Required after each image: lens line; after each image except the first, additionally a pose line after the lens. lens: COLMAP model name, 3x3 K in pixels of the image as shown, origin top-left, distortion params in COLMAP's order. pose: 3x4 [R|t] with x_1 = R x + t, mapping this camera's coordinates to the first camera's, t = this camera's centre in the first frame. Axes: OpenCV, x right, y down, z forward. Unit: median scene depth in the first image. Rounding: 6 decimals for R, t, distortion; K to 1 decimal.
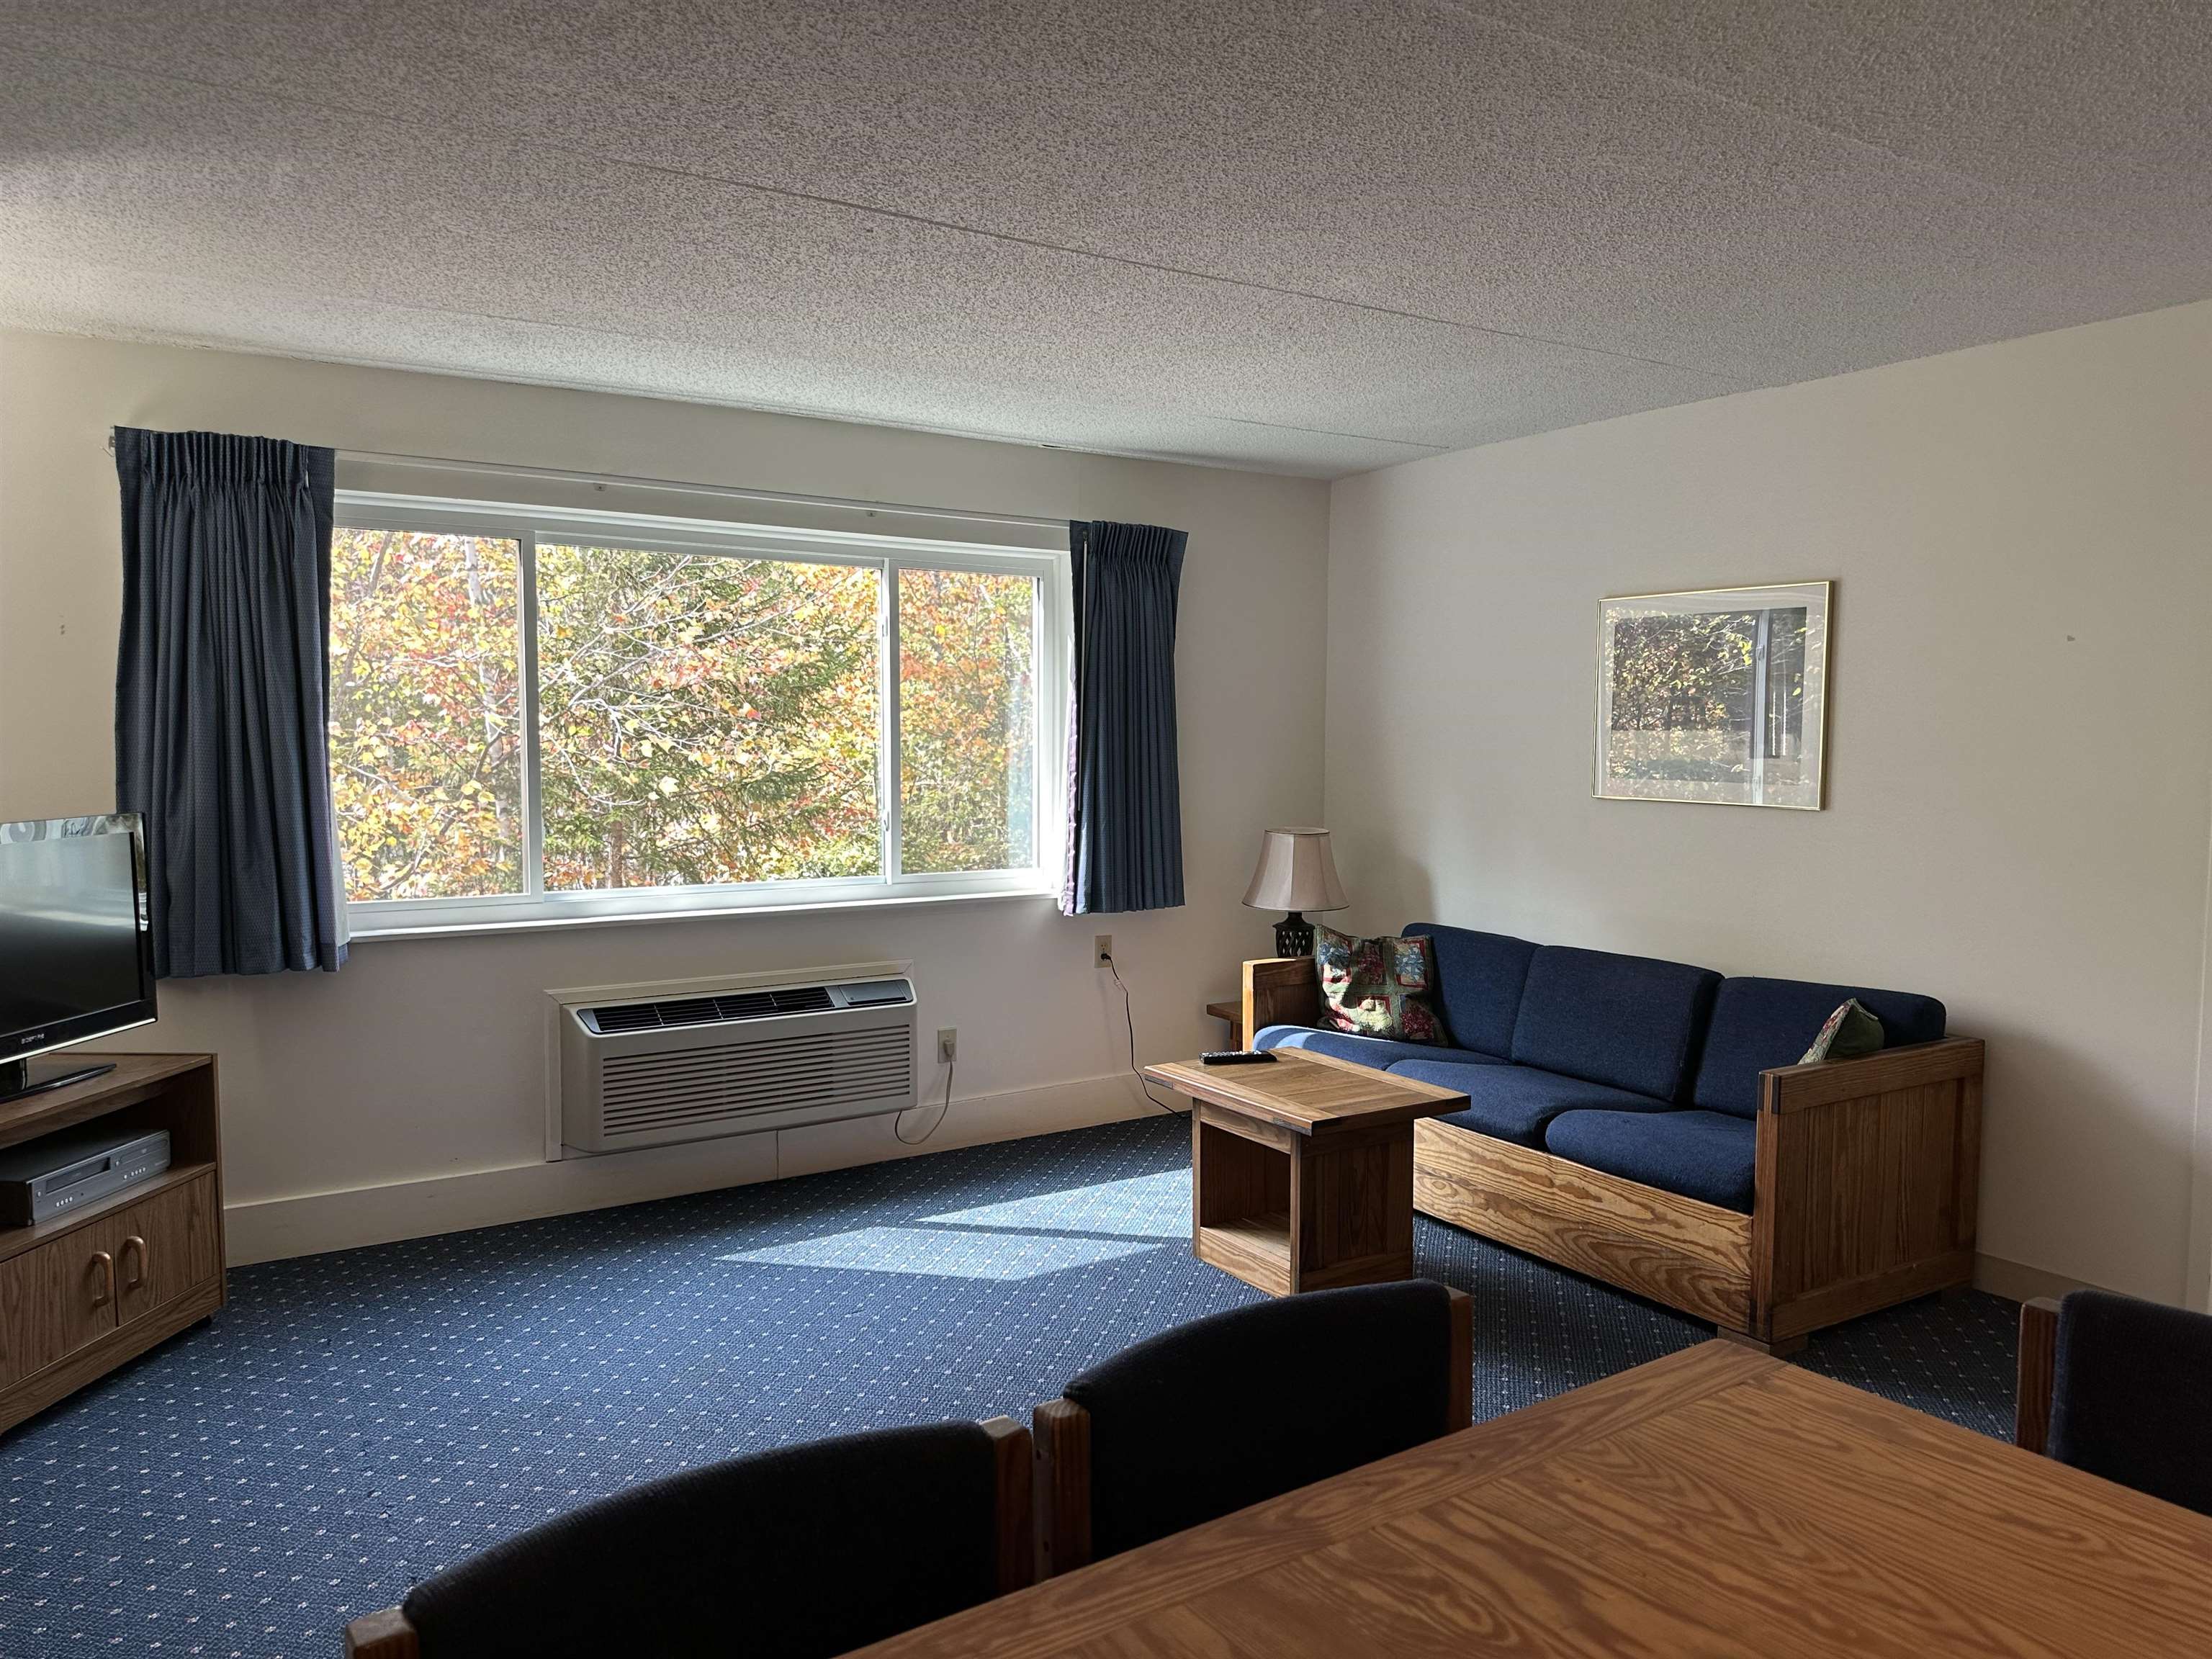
lens RADIAL K [[1562.7, 0, 1121.4], [0, 1562.7, 842.0], [0, 0, 1]] dist [0.107064, -0.120331]
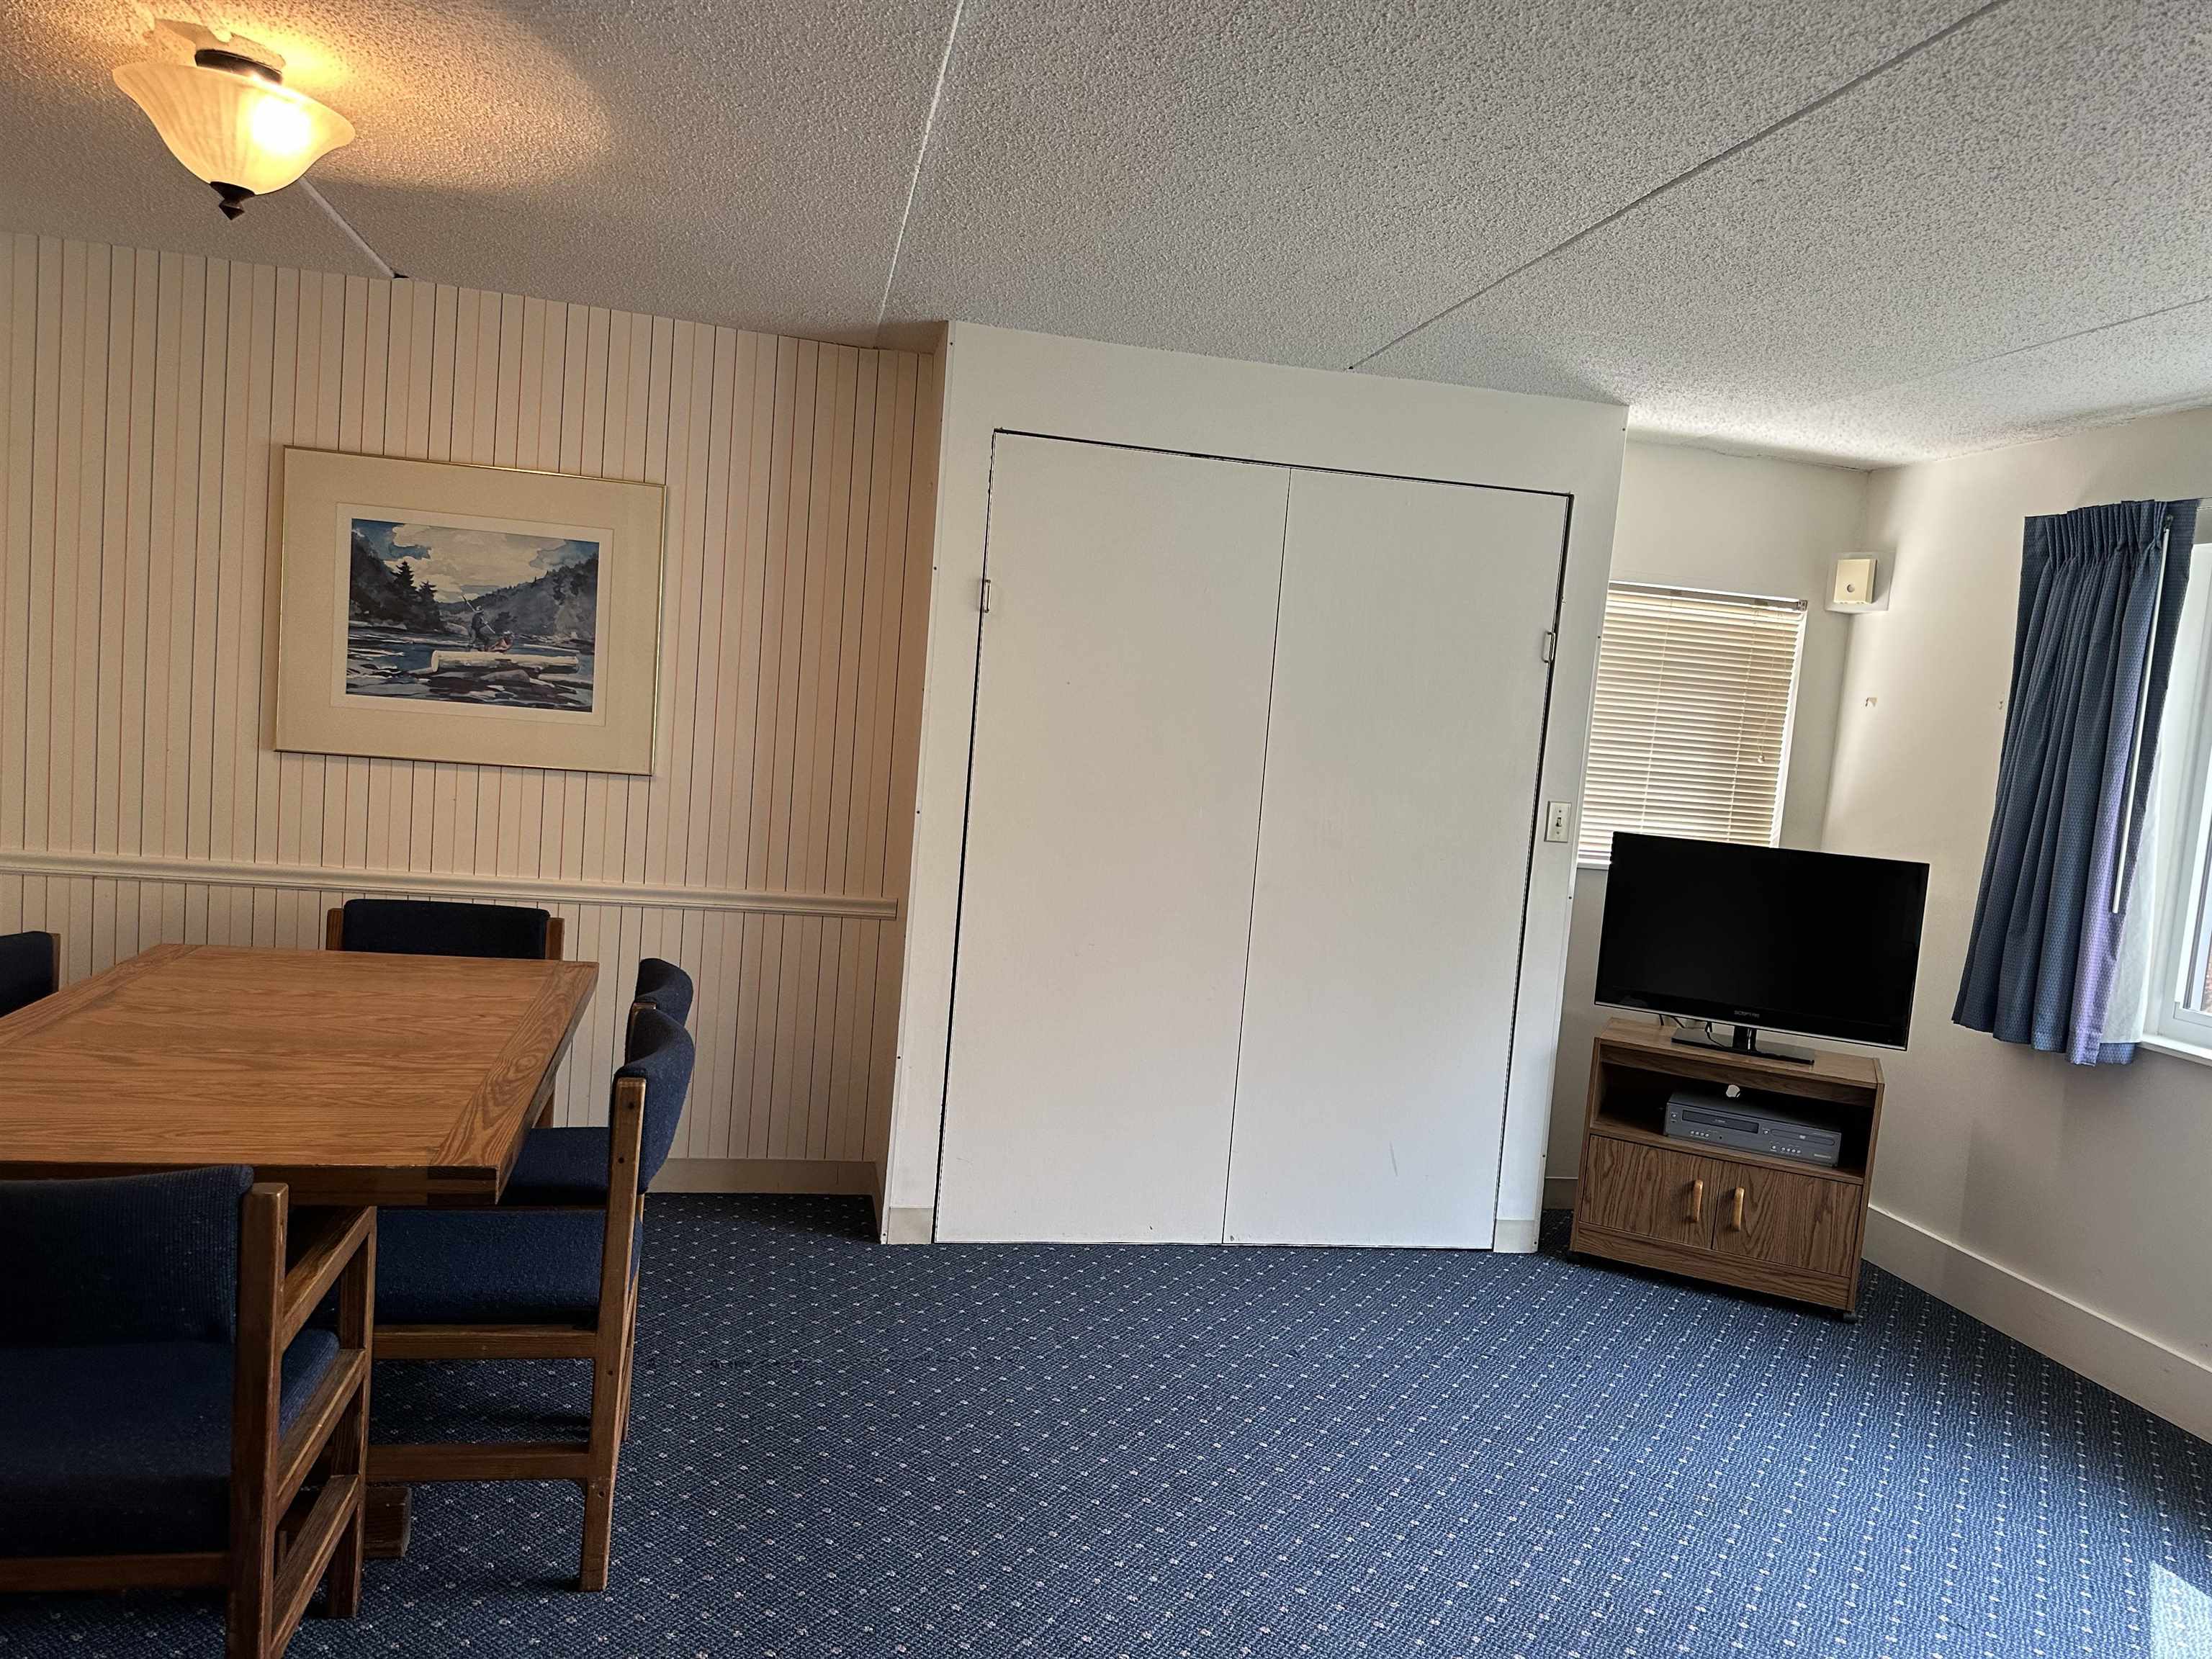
lens RADIAL K [[1564.3, 0, 1098.1], [0, 1564.3, 830.5], [0, 0, 1]] dist [0.102758, -0.125861]
pose [[-0.369467, 0.038563, -0.928443, 0.533814], [-0.151039, 0.983360, 0.100949, -0.055603], [0.916887, 0.177529, -0.357495, 0.727049]]
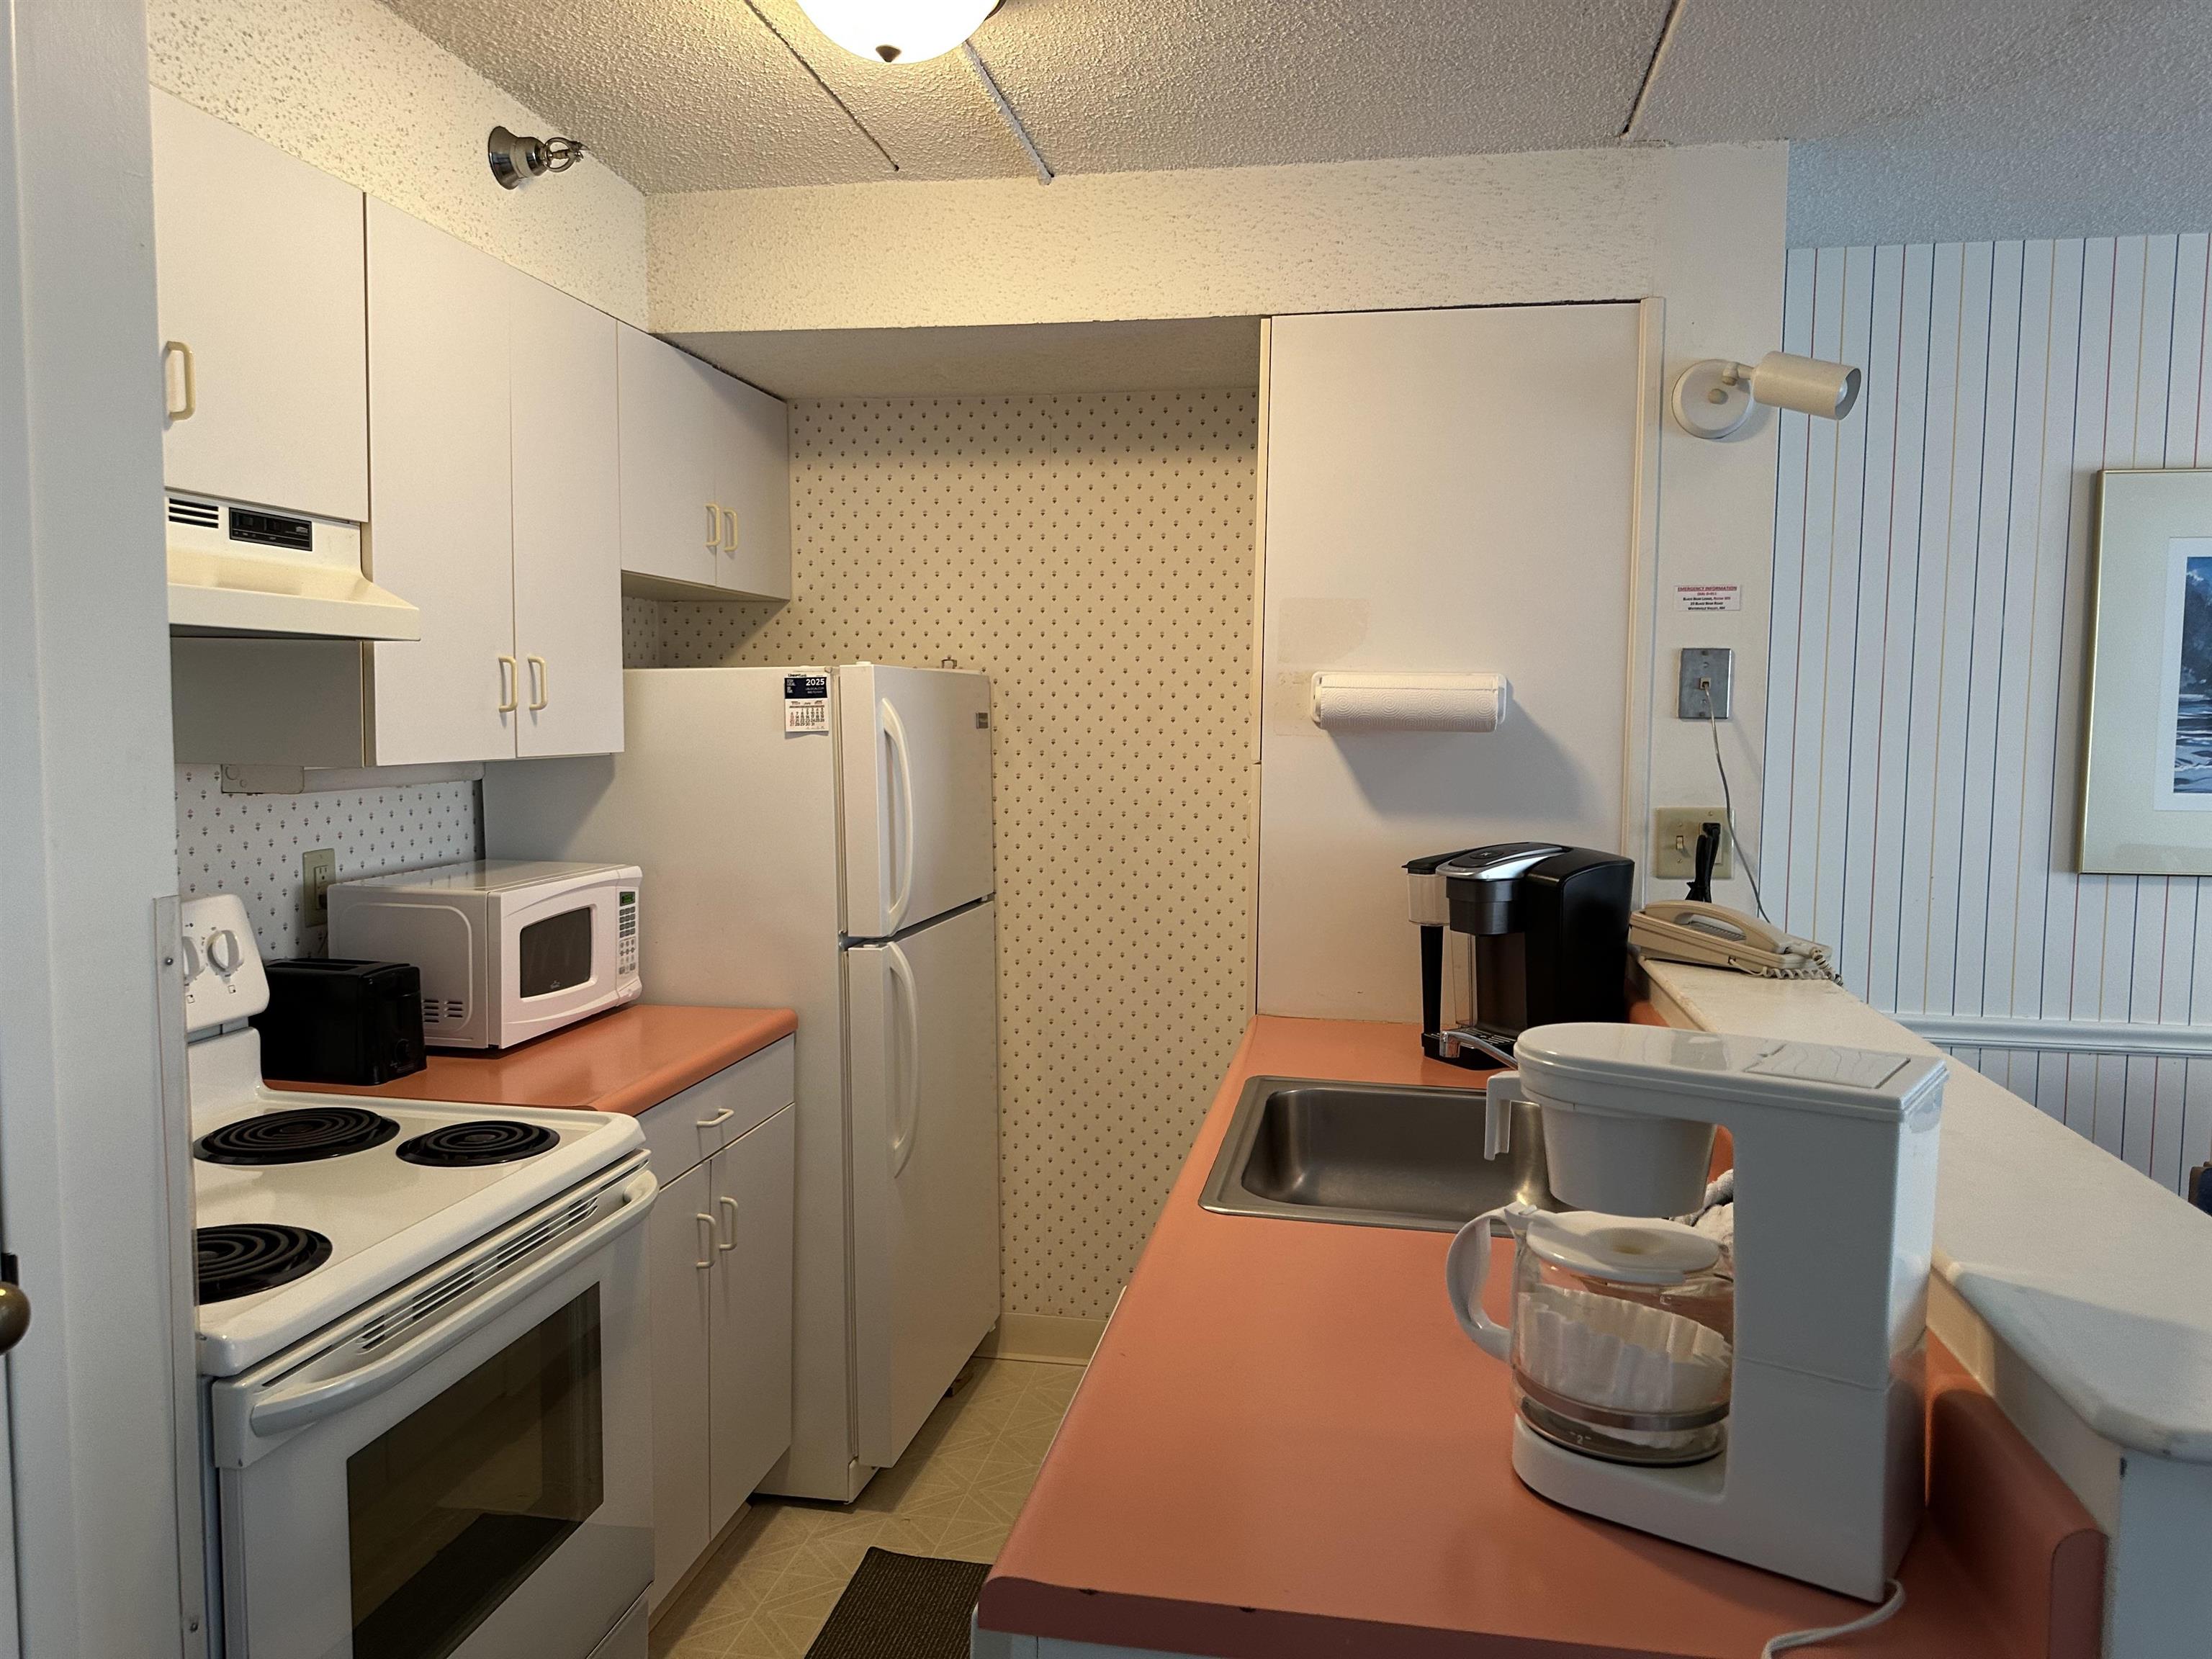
lens RADIAL K [[1602.9, 0, 1106.0], [0, 1602.9, 829.5], [0, 0, 1]] dist [0.042897, -0.072958]
pose [[-0.688828, 0.045710, -0.723482, 0.656871], [-0.065987, 0.989913, 0.125370, -0.014999], [0.721915, 0.134099, -0.678864, 0.117980]]
